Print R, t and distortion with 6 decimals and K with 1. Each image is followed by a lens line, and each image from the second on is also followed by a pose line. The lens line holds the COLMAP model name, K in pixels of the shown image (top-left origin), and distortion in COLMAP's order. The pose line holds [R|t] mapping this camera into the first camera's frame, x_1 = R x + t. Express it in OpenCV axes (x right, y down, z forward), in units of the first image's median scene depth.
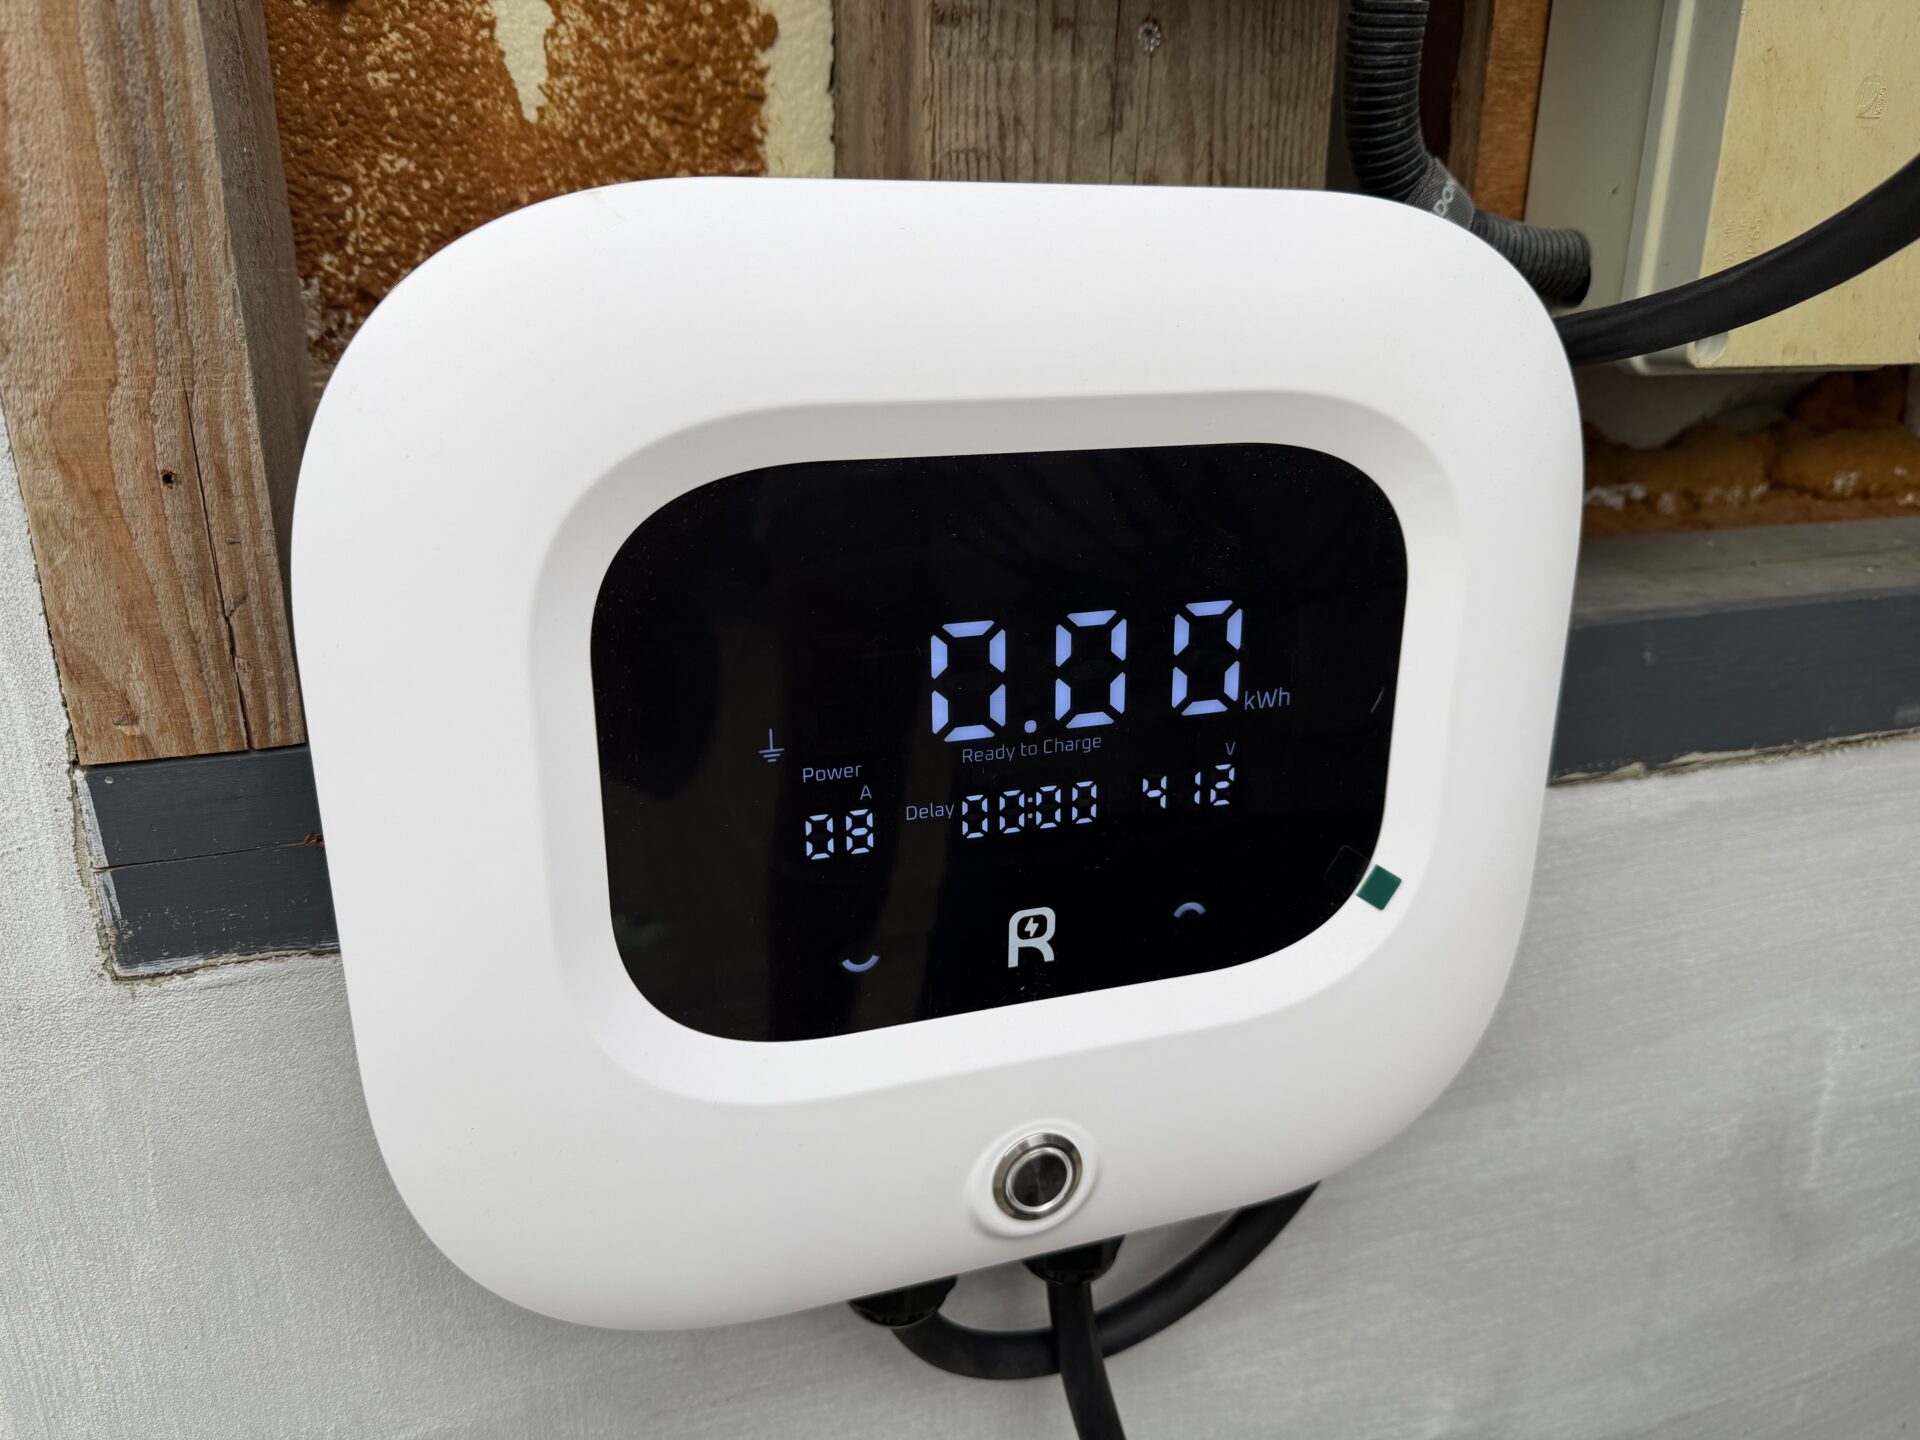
lens RADIAL K [[1440.5, 0, 959.6], [0, 1440.5, 714.4], [0, 0, 1]] dist [-0.022281, -0.002216]
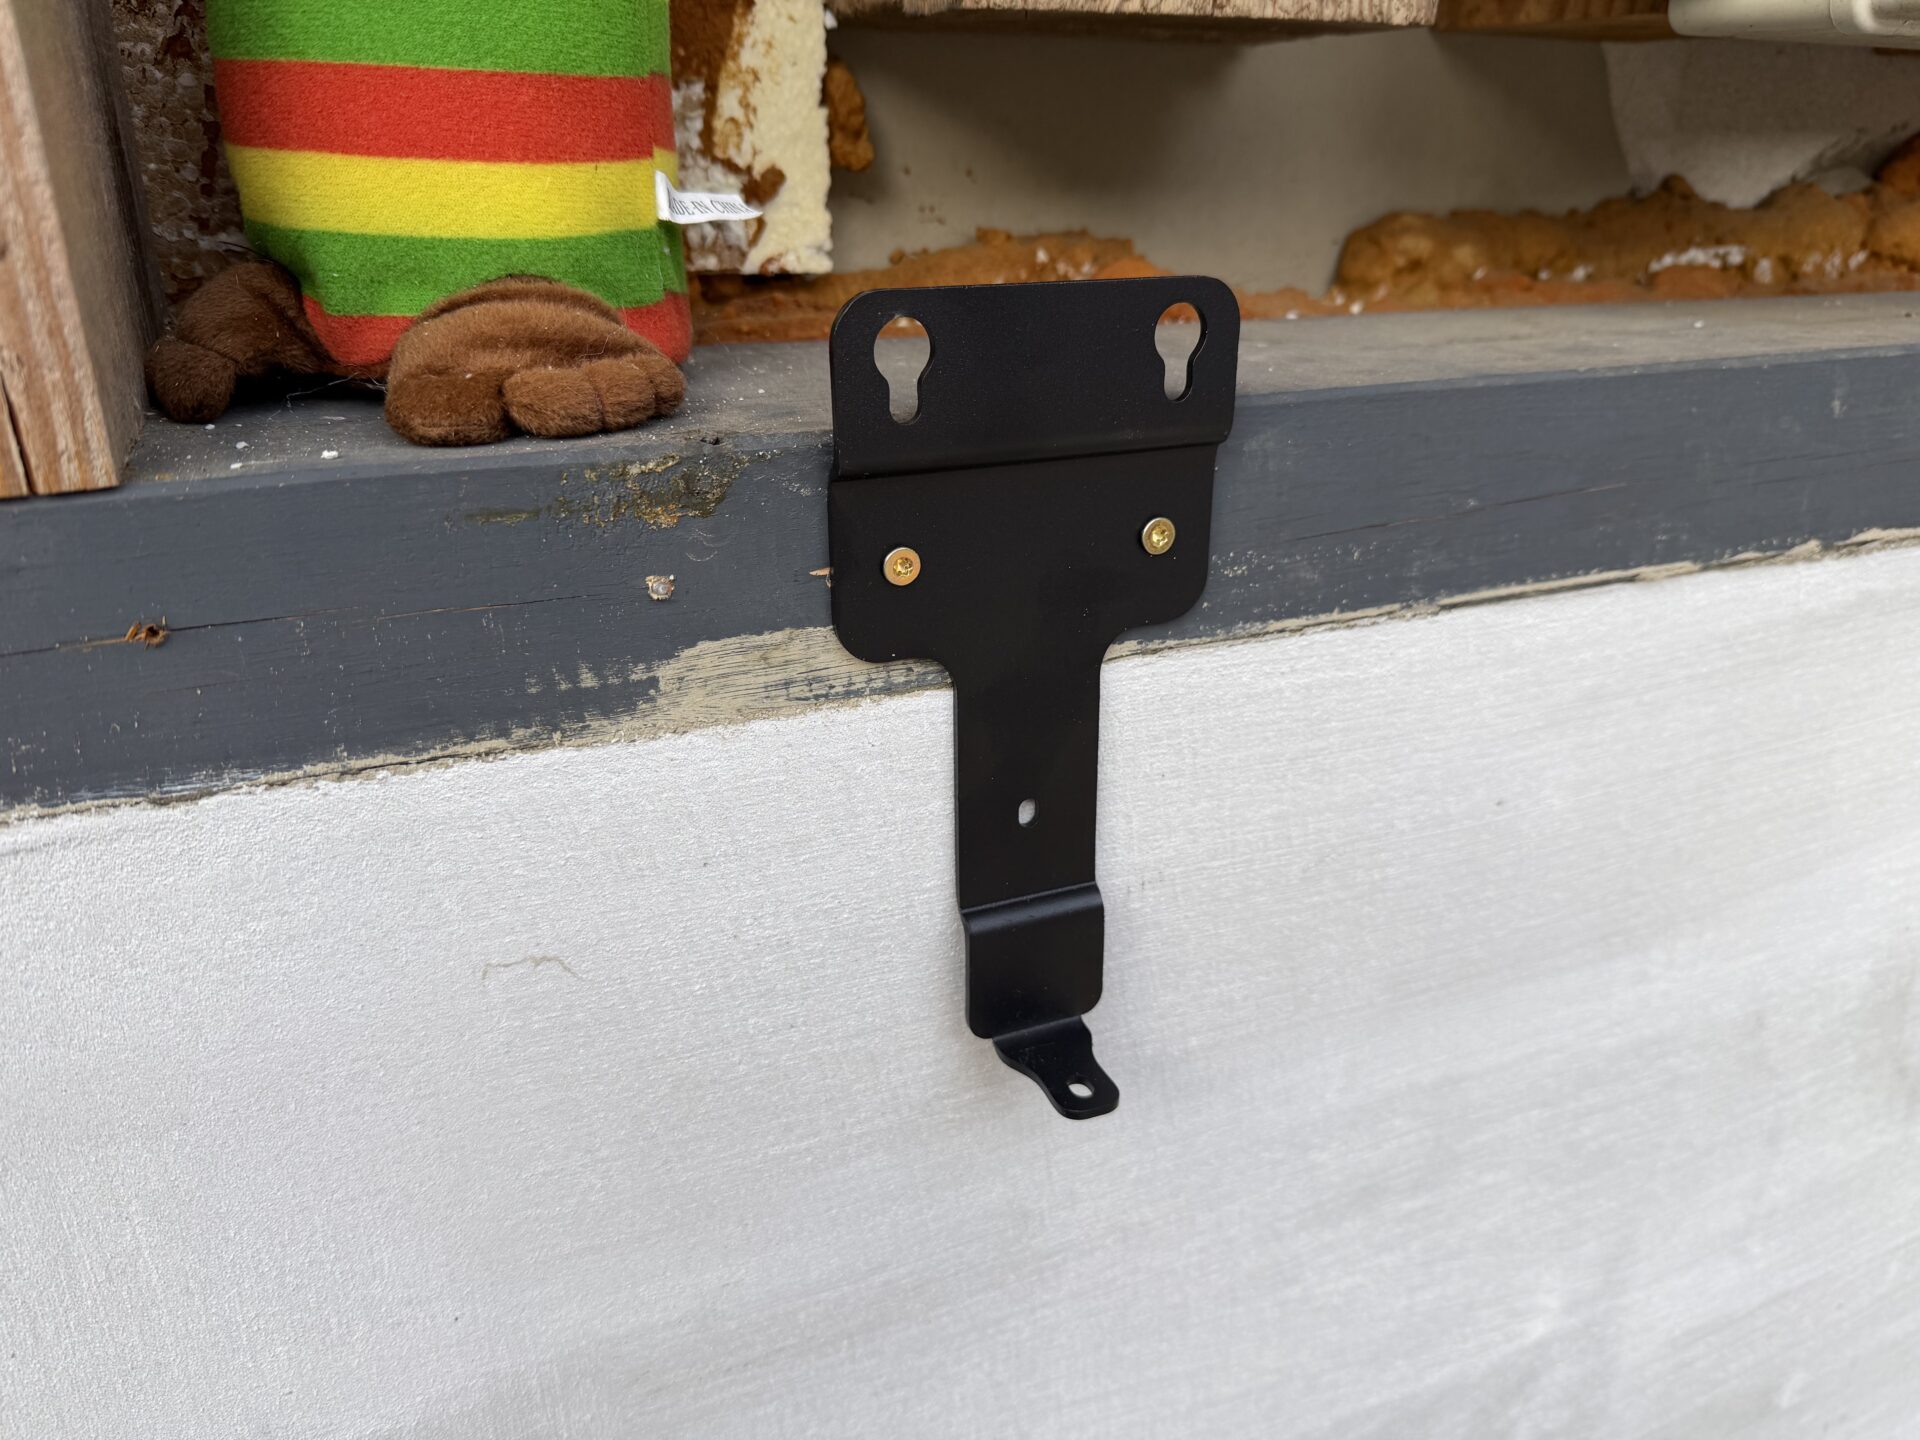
lens RADIAL K [[1436.8, 0, 963.5], [0, 1436.8, 713.2], [0, 0, 1]] dist [-0.027425, 0.000407]
pose [[0.997142, -0.032735, 0.068097, -0.086315], [0.028241, 0.997424, 0.065941, 0.073812], [-0.070080, -0.063829, 0.995497, 0.237409]]
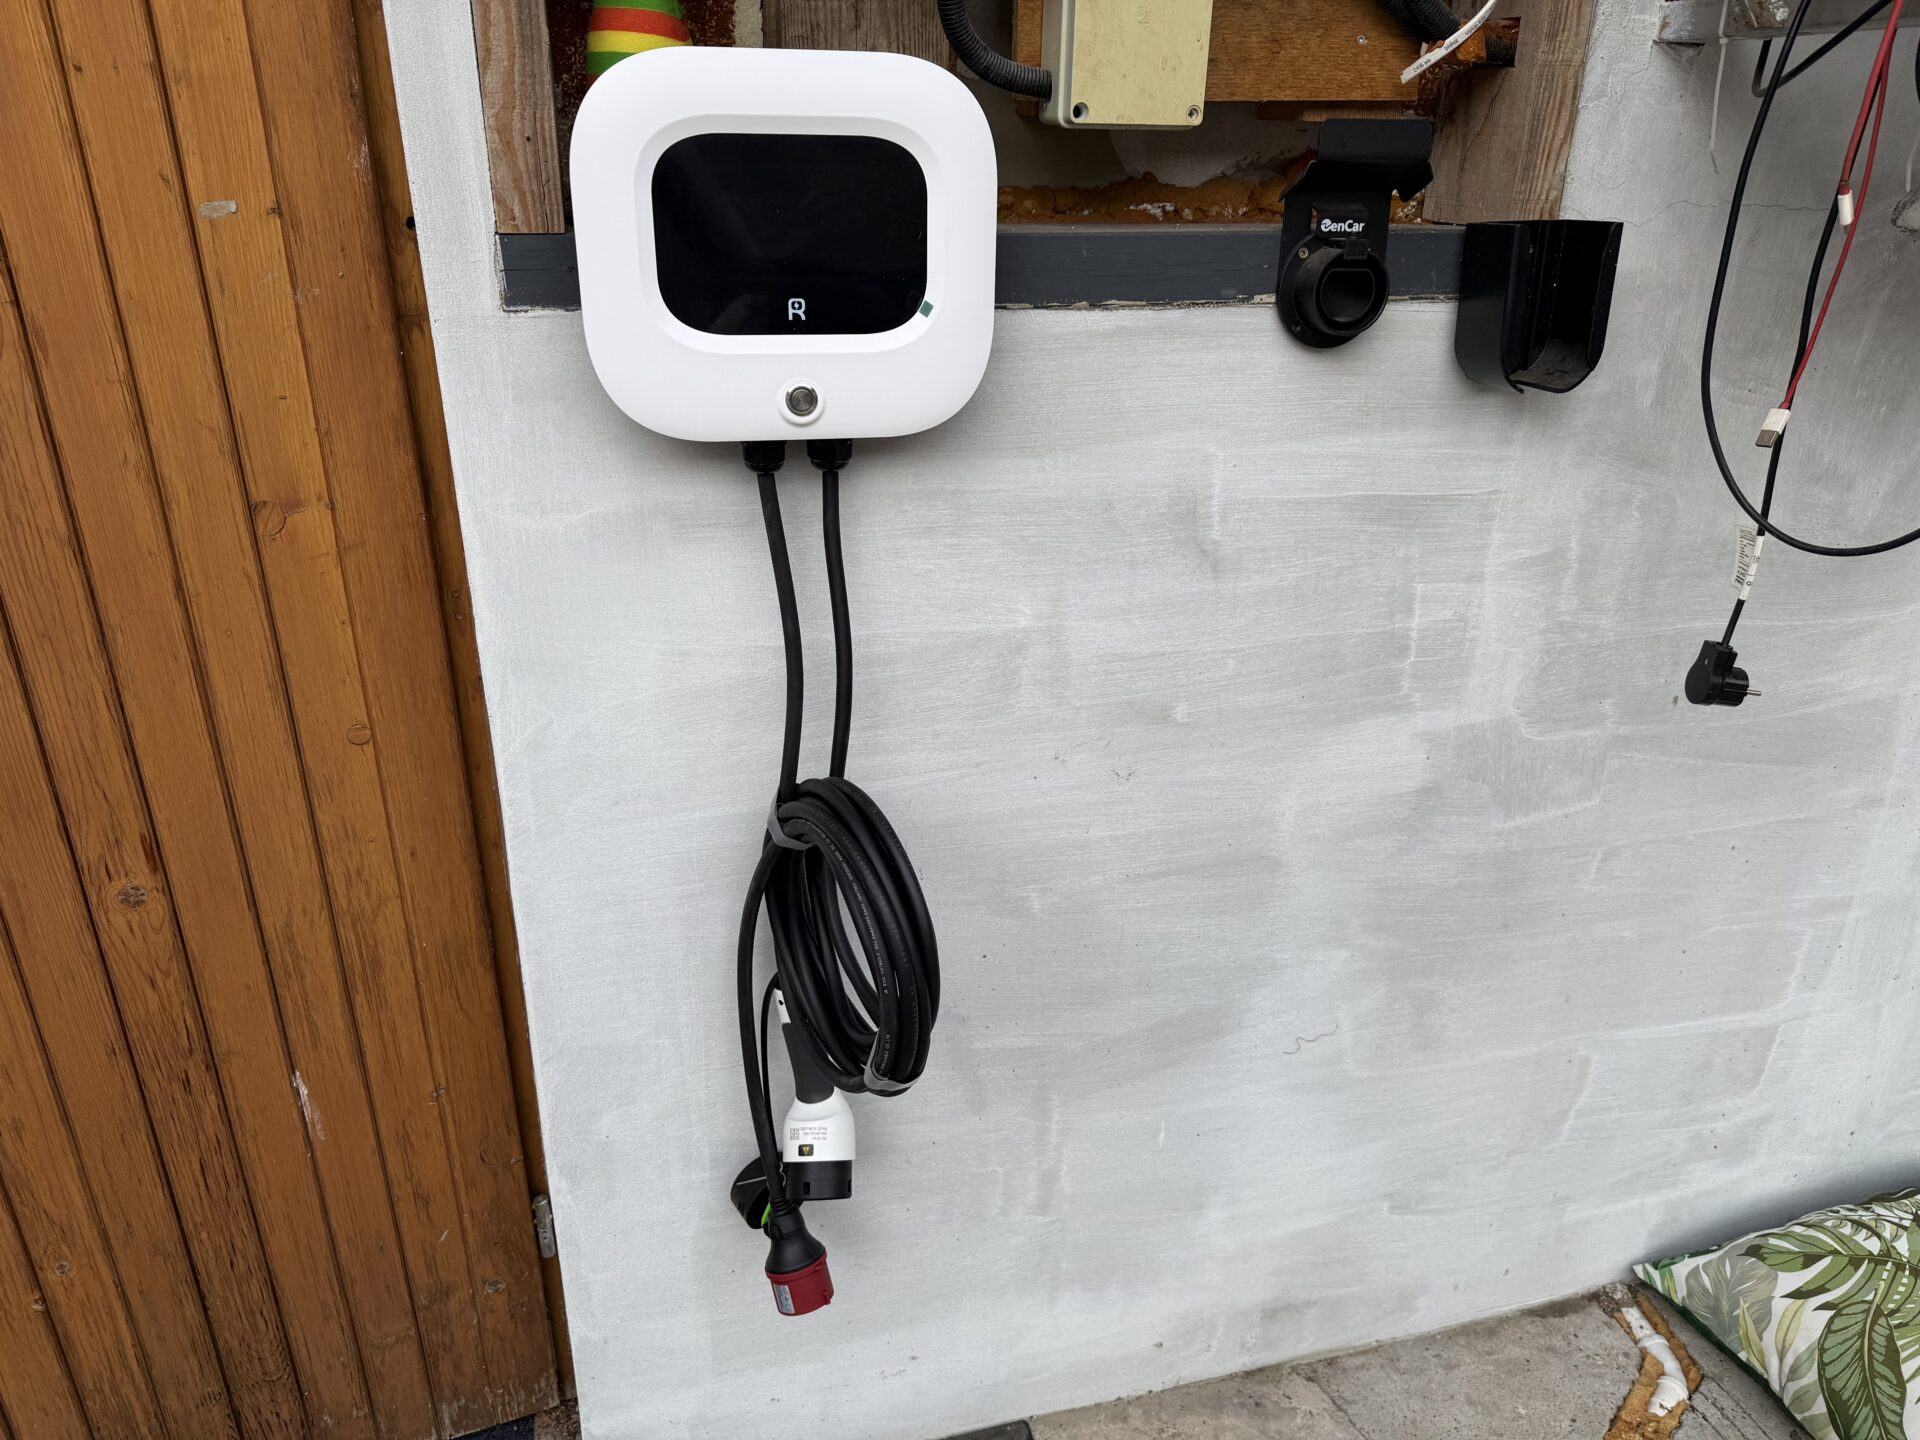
lens RADIAL K [[1397.4, 0, 953.9], [0, 1397.4, 719.9], [0, 0, 1]] dist [0.123715, -0.227073]
pose [[0.995009, 0.048823, -0.087023, 0.557941], [-0.041017, 0.995156, 0.089338, 0.602271], [0.090964, -0.085323, 0.992192, -1.641745]]
